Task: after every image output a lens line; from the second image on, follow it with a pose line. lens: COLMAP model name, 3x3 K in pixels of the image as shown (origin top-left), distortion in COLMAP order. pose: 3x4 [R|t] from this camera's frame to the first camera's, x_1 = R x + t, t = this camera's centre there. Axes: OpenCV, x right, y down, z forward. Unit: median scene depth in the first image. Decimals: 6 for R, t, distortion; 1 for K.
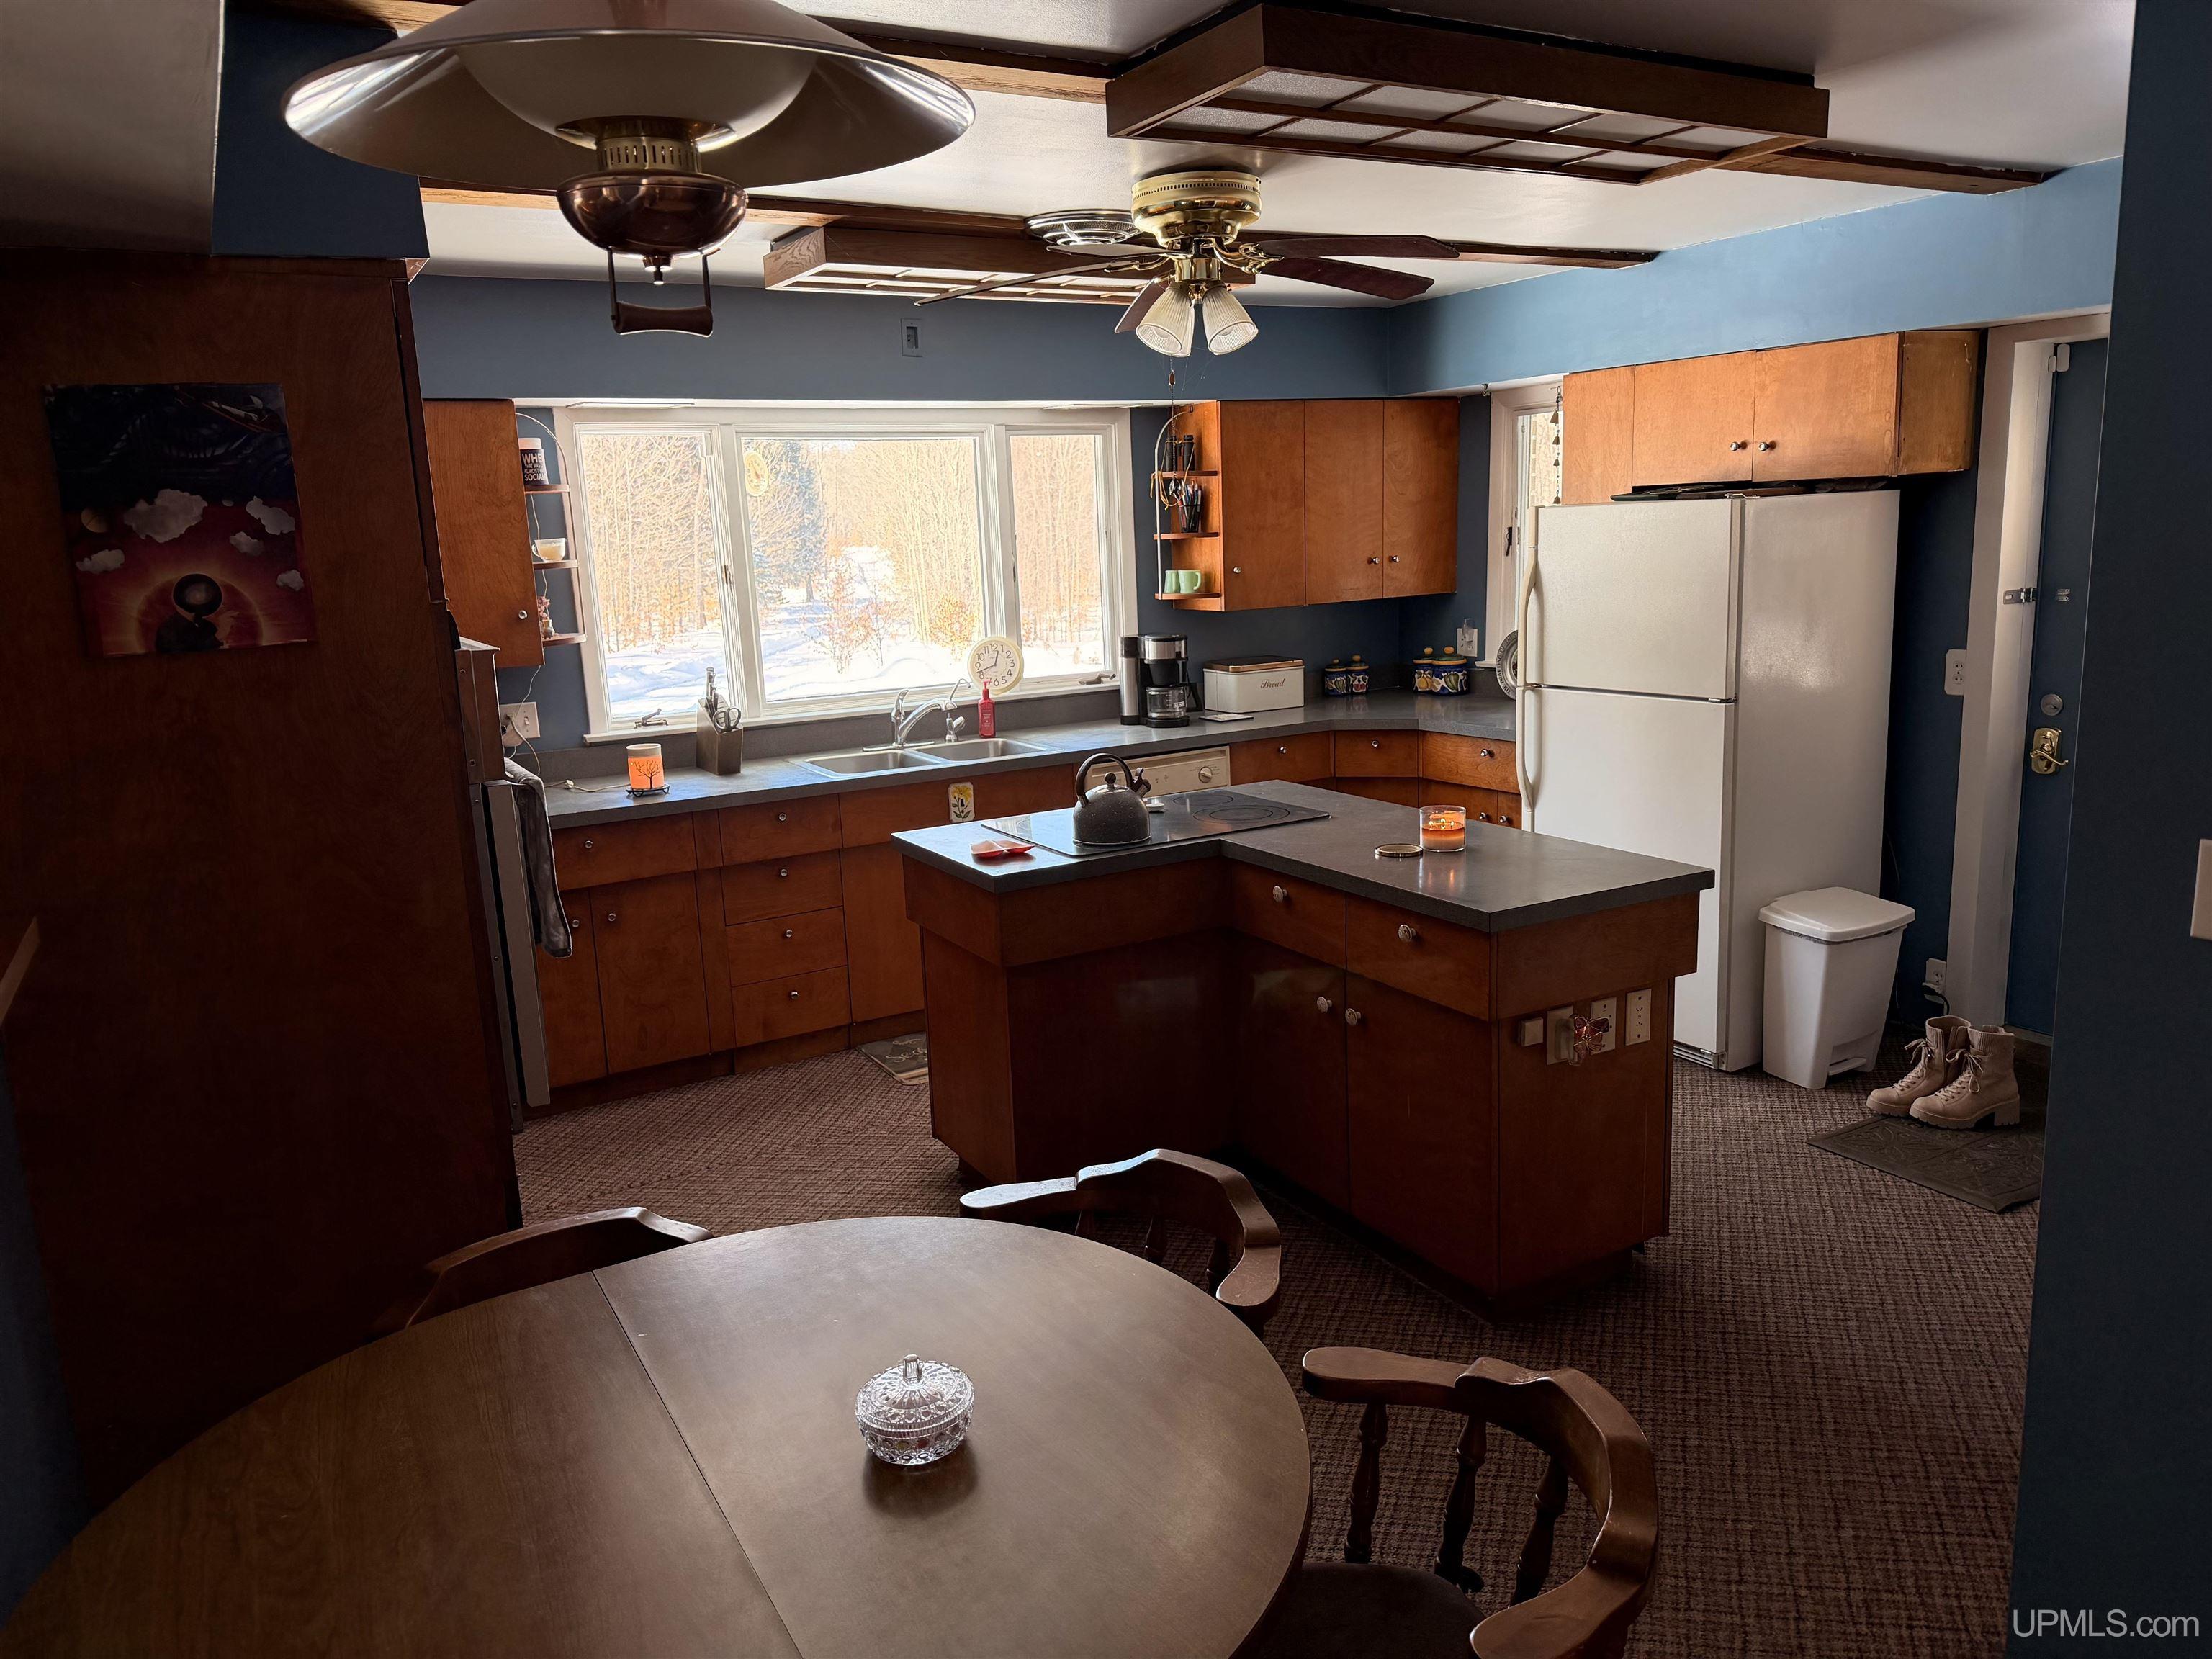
lens RADIAL K [[1548.9, 0, 1106.0], [0, 1548.9, 829.5], [0, 0, 1]] dist [0.194867, -0.410591]
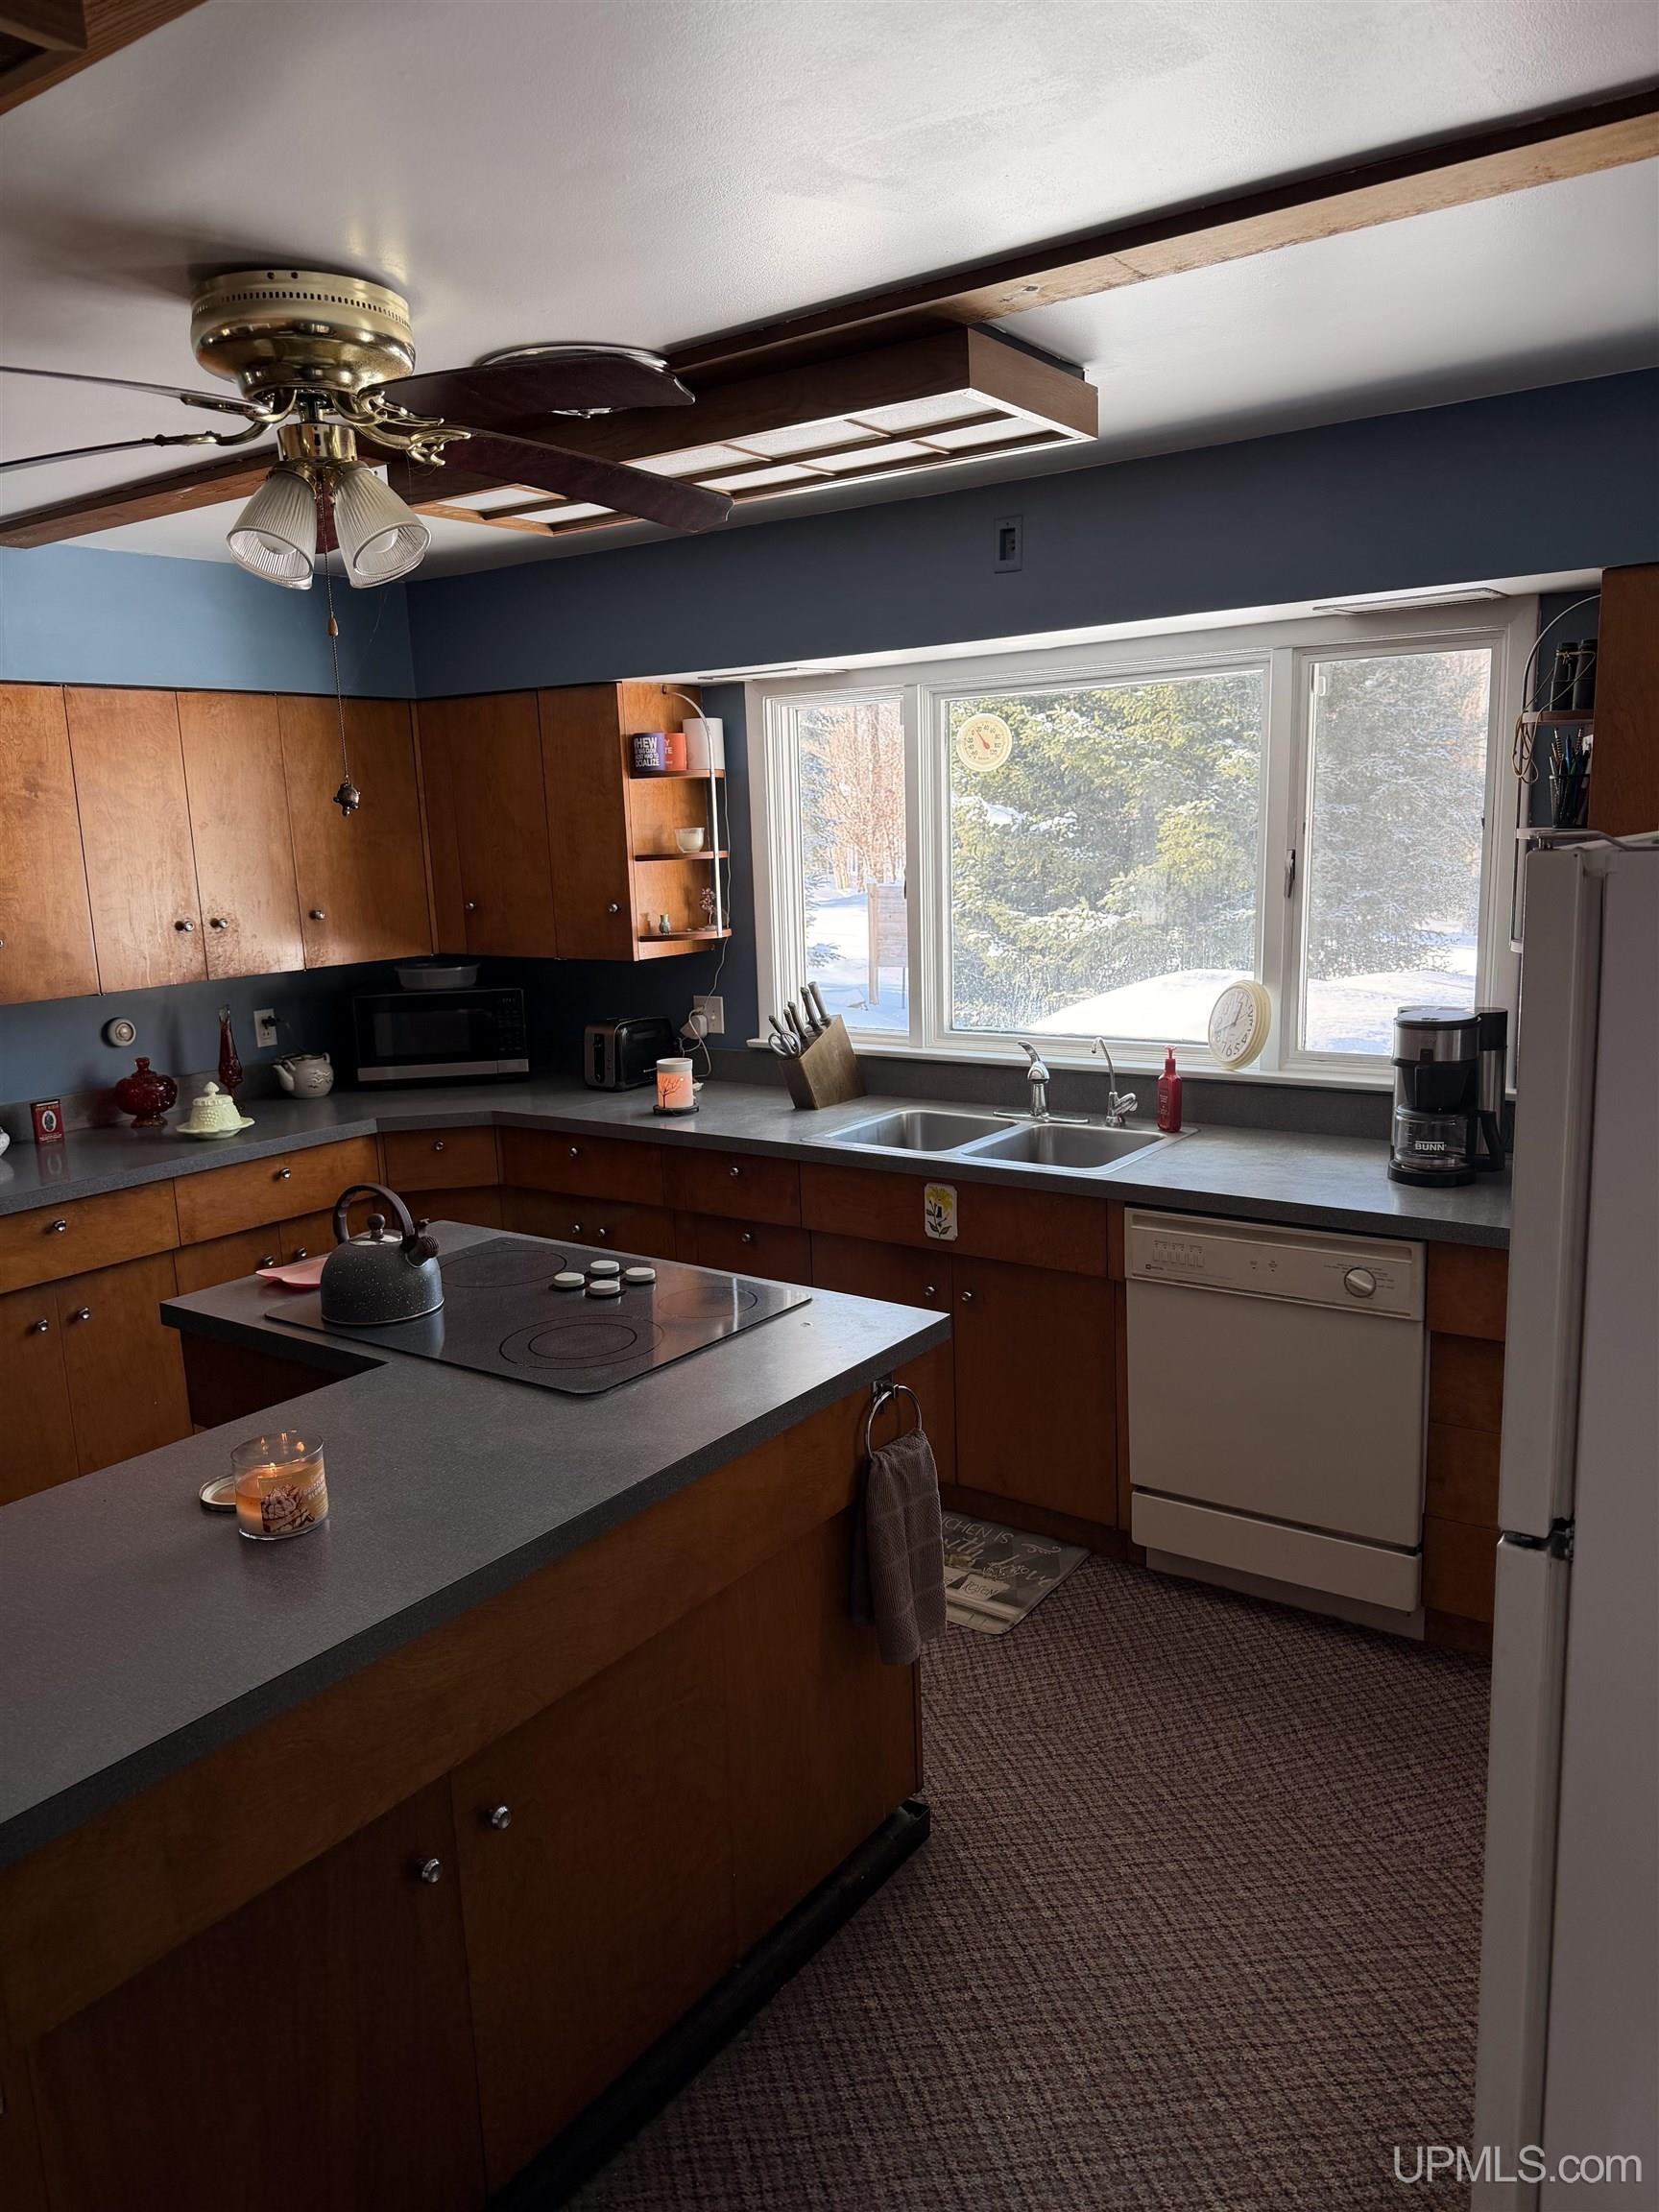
lens RADIAL K [[1548.9, 0, 826.2], [0, 1548.9, 1126.2], [0, 0, 1]] dist [0.194867, -0.410591]
pose [[0.430123, 0.204643, -0.879270, 0.473165], [-0.156468, 0.976127, 0.150644, -0.145823], [0.889108, 0.072782, 0.451874, 0.596154]]
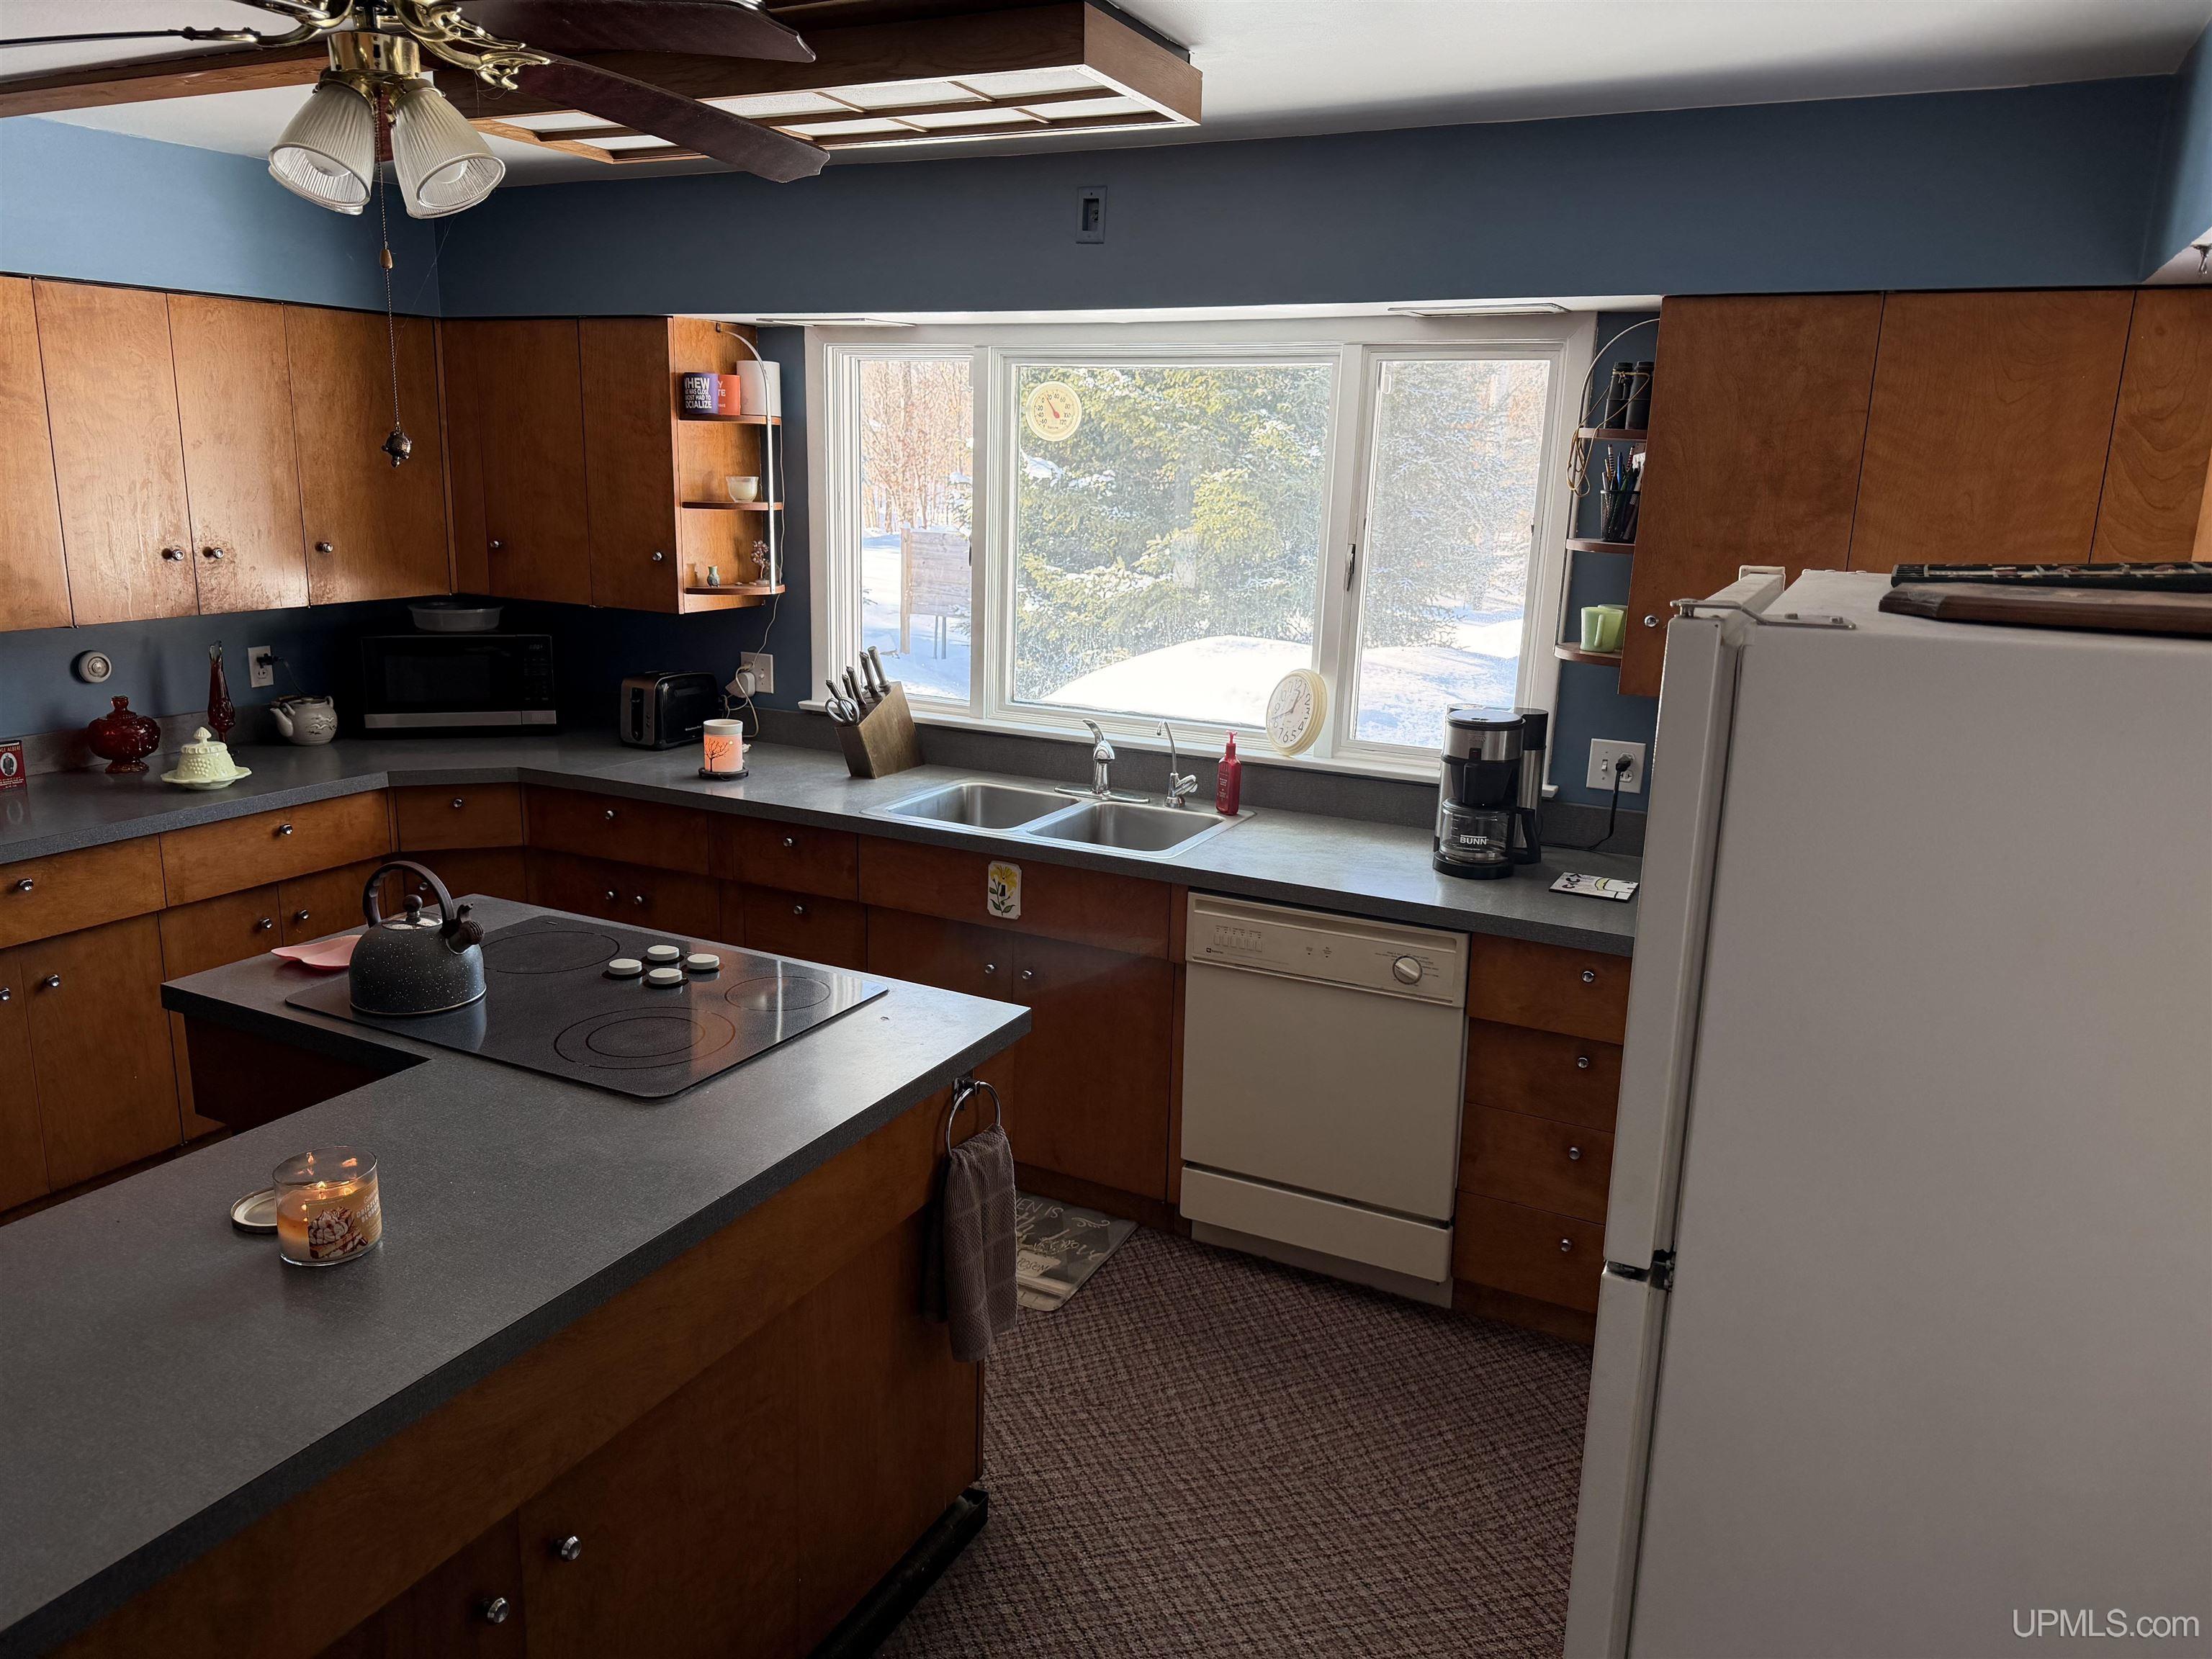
lens RADIAL K [[1557.9, 0, 1092.8], [0, 1557.9, 836.0], [0, 0, 1]] dist [0.111633, -0.155737]
pose [[0.556659, 0.253239, -0.791202, 0.454585], [-0.209434, 0.964422, 0.161332, -0.154314], [0.803908, 0.075897, 0.589891, 0.581612]]
